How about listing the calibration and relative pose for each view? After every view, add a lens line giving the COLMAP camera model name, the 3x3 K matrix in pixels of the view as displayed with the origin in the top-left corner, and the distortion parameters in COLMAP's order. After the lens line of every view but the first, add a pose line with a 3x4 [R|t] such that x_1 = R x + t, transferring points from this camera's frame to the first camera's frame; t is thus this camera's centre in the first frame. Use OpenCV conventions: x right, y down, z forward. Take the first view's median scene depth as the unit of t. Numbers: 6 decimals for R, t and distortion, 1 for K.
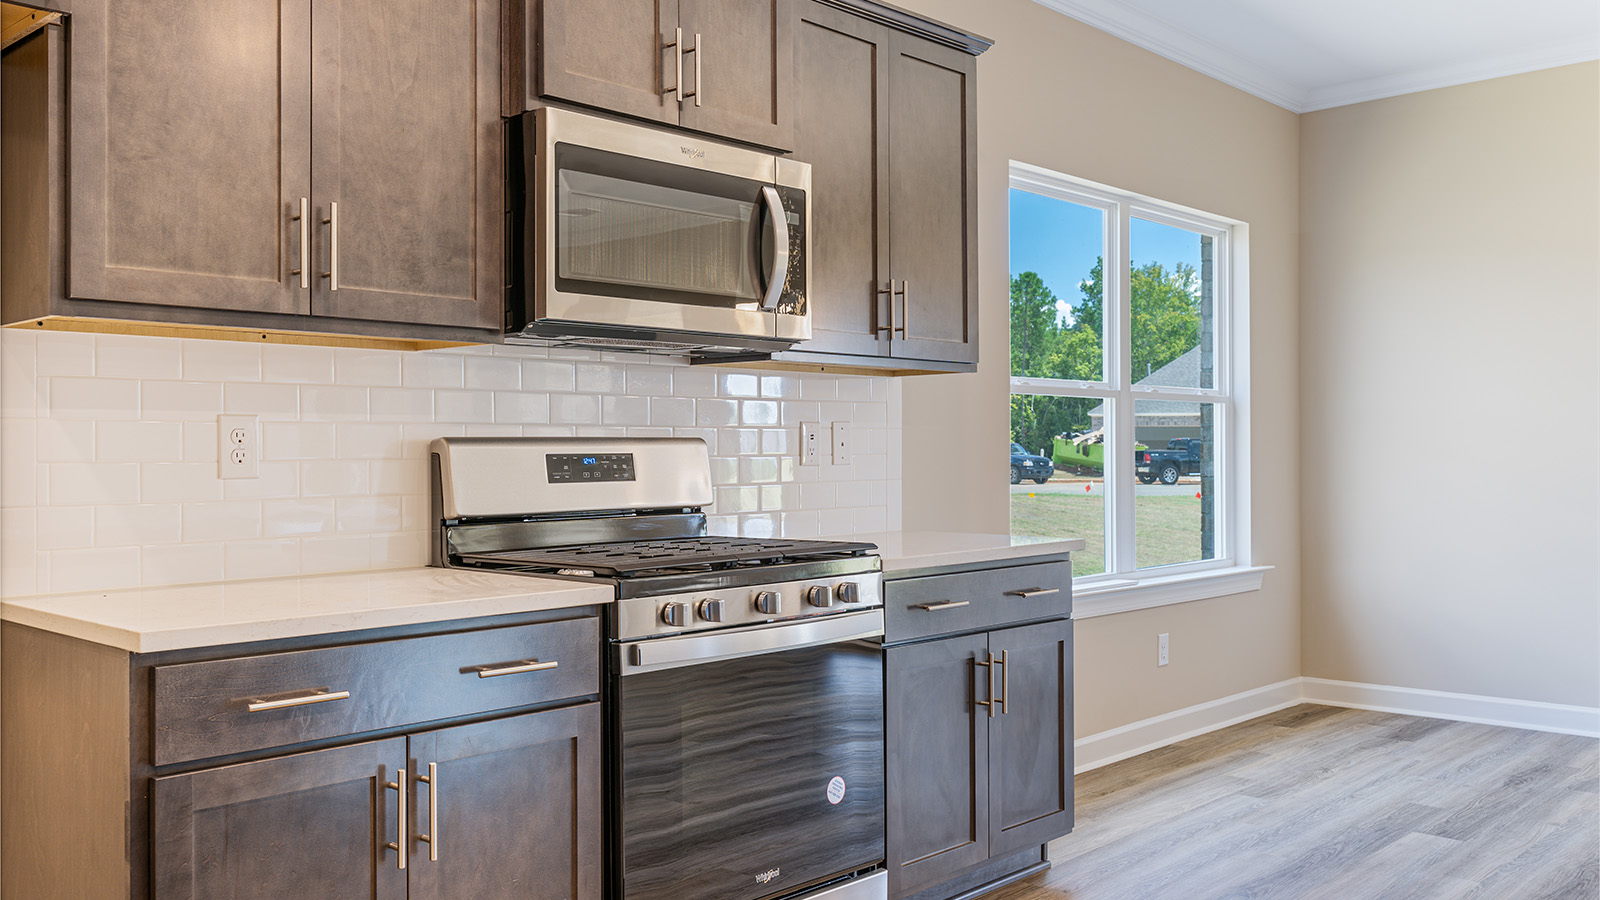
lens RADIAL K [[1373.6, 0, 806.3], [0, 1373.6, 440.8], [0, 0, 1]] dist [0.012138, -0.000274]
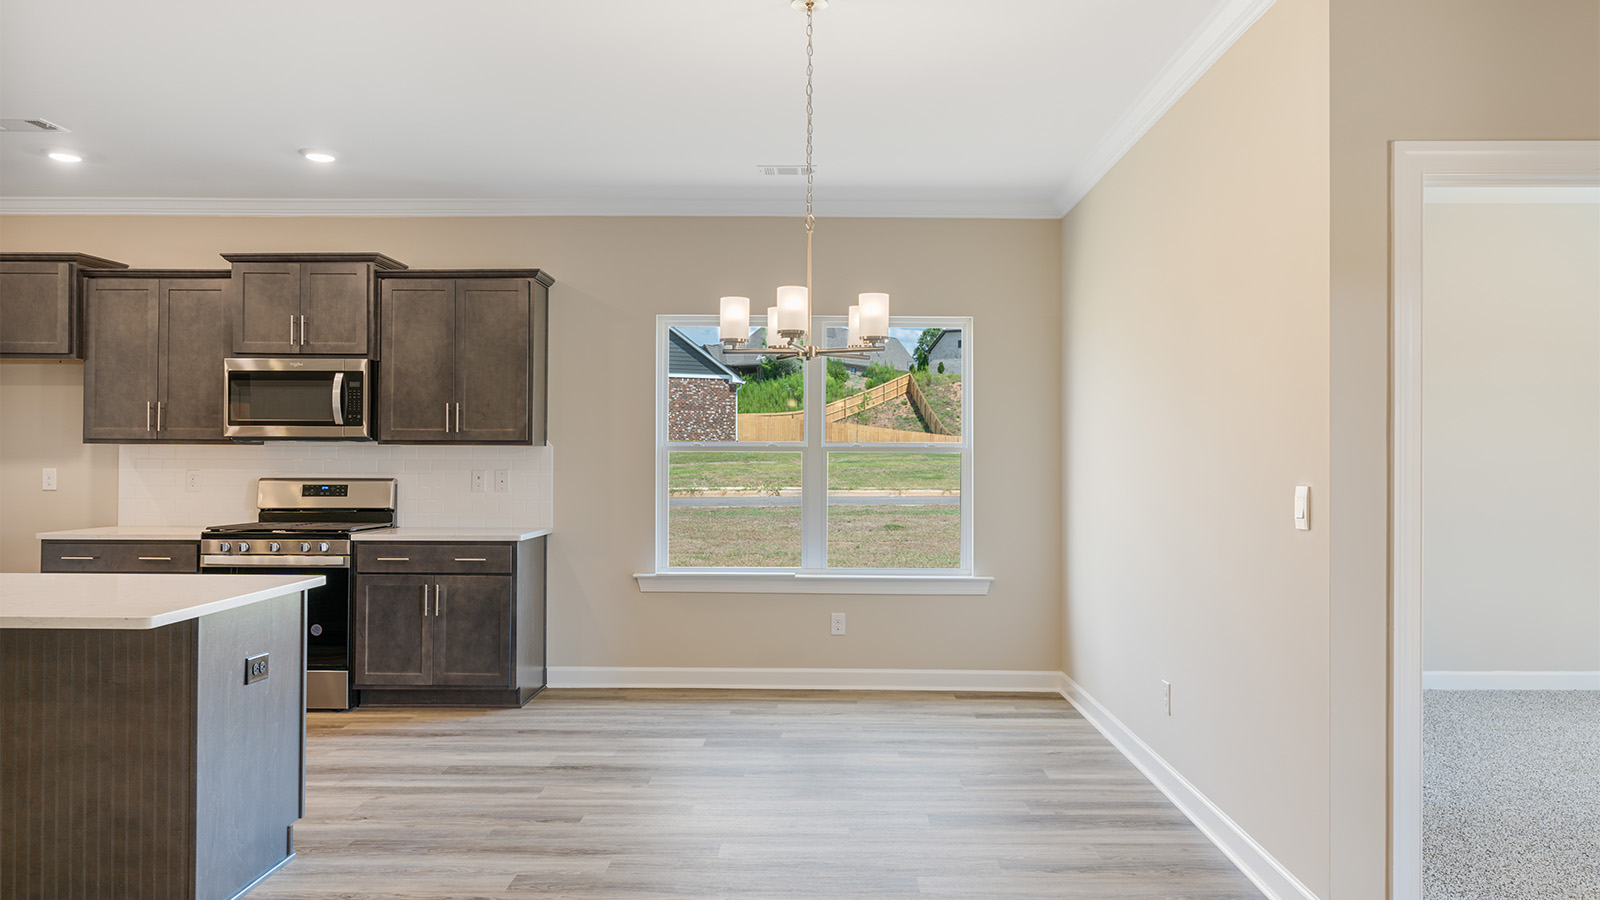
lens RADIAL K [[1082.3, 0, 818.7], [0, 1082.3, 456.7], [0, 0, 1]] dist [-0.002578, 0.005841]
pose [[0.679496, 0.002751, -0.733674, 2.130630], [-0.003554, 0.999994, 0.000458, -0.051372], [0.733671, 0.002296, 0.679502, 0.394684]]
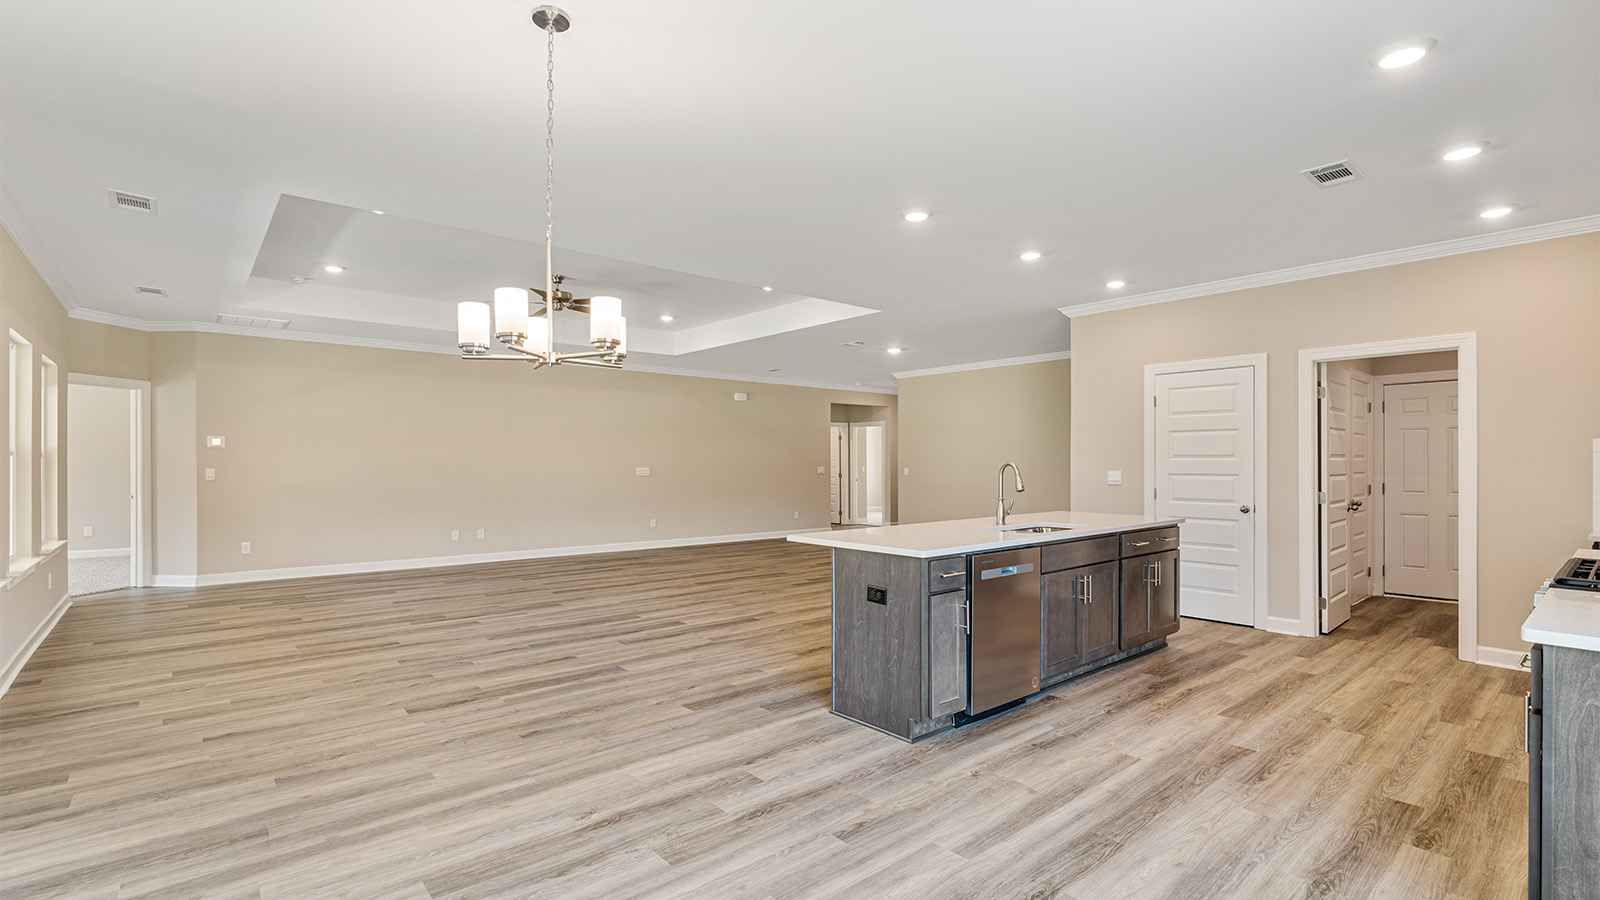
lens RADIAL K [[724.3, 0, 800.9], [0, 724.3, 462.6], [0, 0, 1]] dist [-0.010207, 0.004412]
pose [[-0.993785, 0.001021, 0.111311, 0.826710], [0.000675, 0.999995, -0.003147, -0.044713], [-0.111314, -0.003053, -0.993781, 2.039913]]
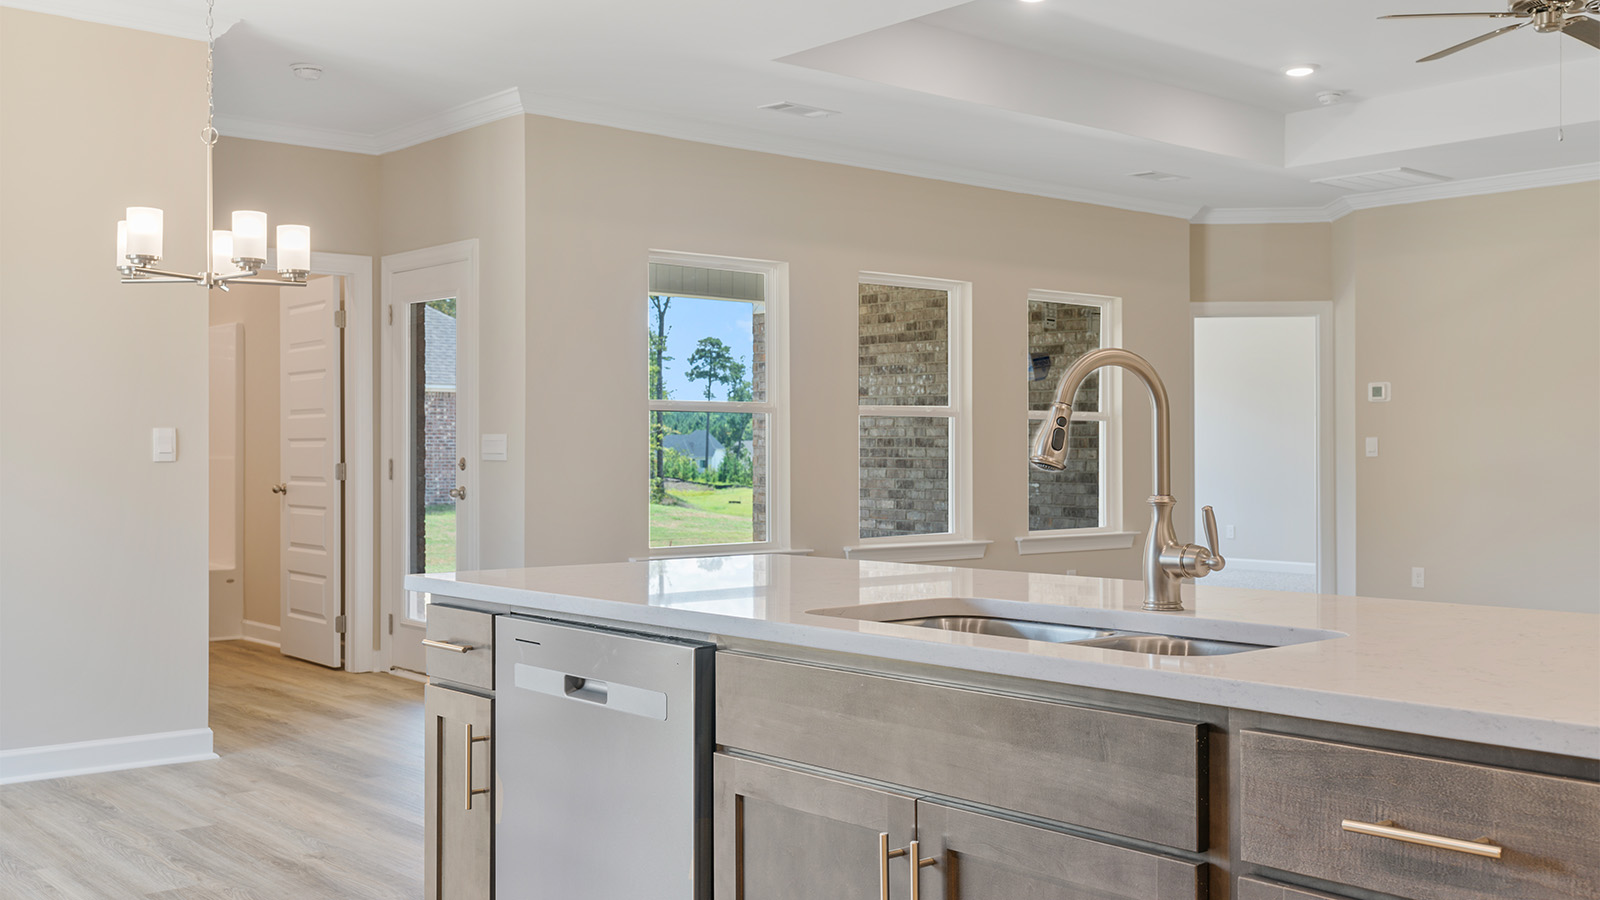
lens RADIAL K [[1575.9, 0, 804.3], [0, 1575.9, 450.2], [0, 0, 1]] dist [0.006802, 0.000000]
pose [[0.106210, 0.002553, 0.994340, -0.331677], [-0.004331, 0.999988, -0.002105, 0.011401], [-0.994334, -0.004083, 0.106220, 0.439908]]
